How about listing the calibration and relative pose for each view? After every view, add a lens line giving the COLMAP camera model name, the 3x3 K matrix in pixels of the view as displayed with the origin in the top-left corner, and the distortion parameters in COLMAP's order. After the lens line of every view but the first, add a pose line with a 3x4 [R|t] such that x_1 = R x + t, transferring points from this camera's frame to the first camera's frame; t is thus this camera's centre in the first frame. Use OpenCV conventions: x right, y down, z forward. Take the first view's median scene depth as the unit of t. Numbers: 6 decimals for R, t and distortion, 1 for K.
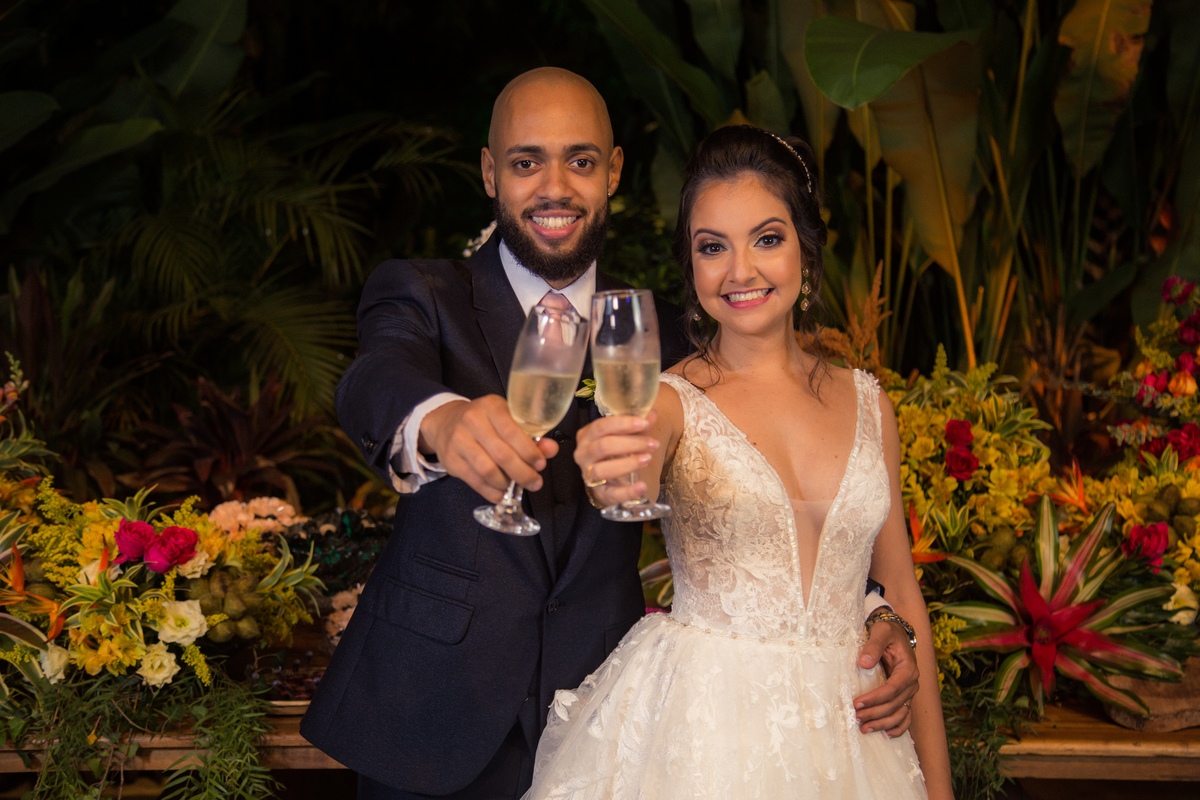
lens RADIAL K [[1847.7, 0, 600.0], [0, 1847.7, 400.0], [0, 0, 1]] dist [0.170381, 0.081151]
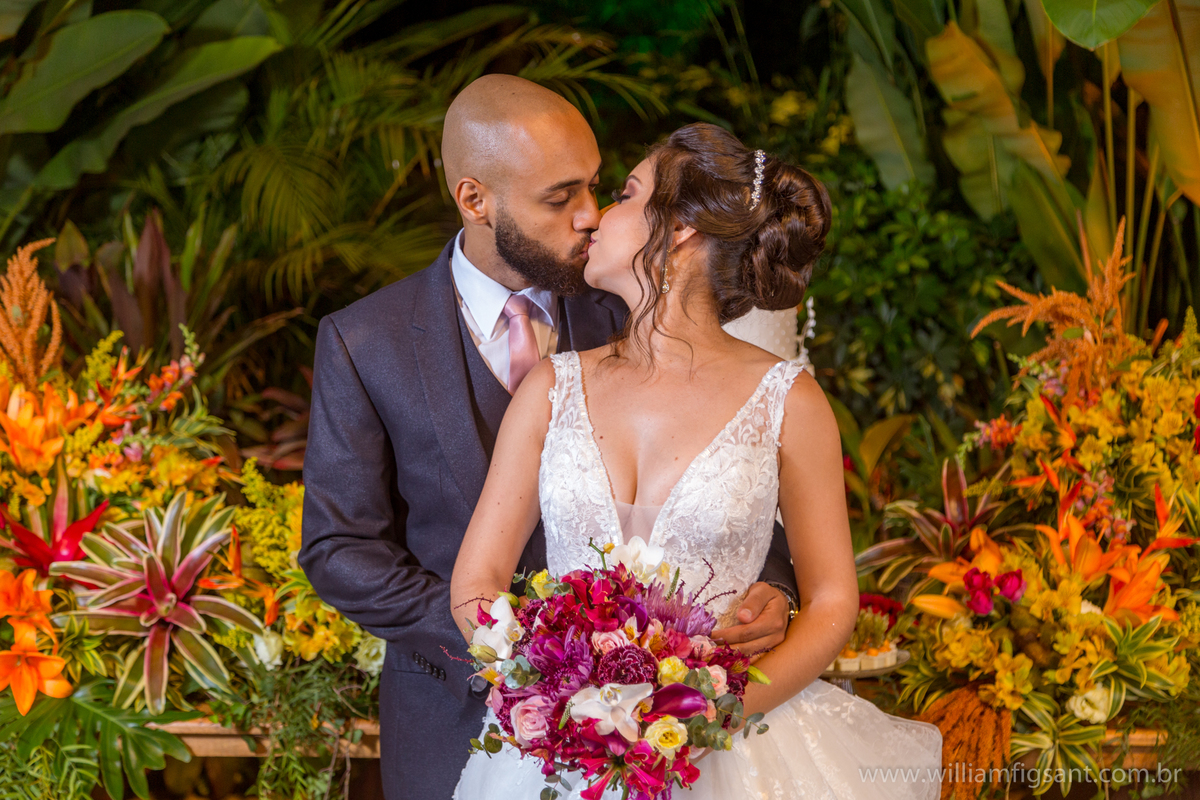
lens RADIAL K [[2329.8, 0, 600.0], [0, 2329.8, 400.0], [0, 0, 1]] dist [0.007729, 0.208107]
pose [[0.997557, -0.005923, -0.069601, -0.027932], [0.007521, 0.999714, 0.022719, -0.014442], [0.069447, -0.023187, 0.997316, -0.175064]]
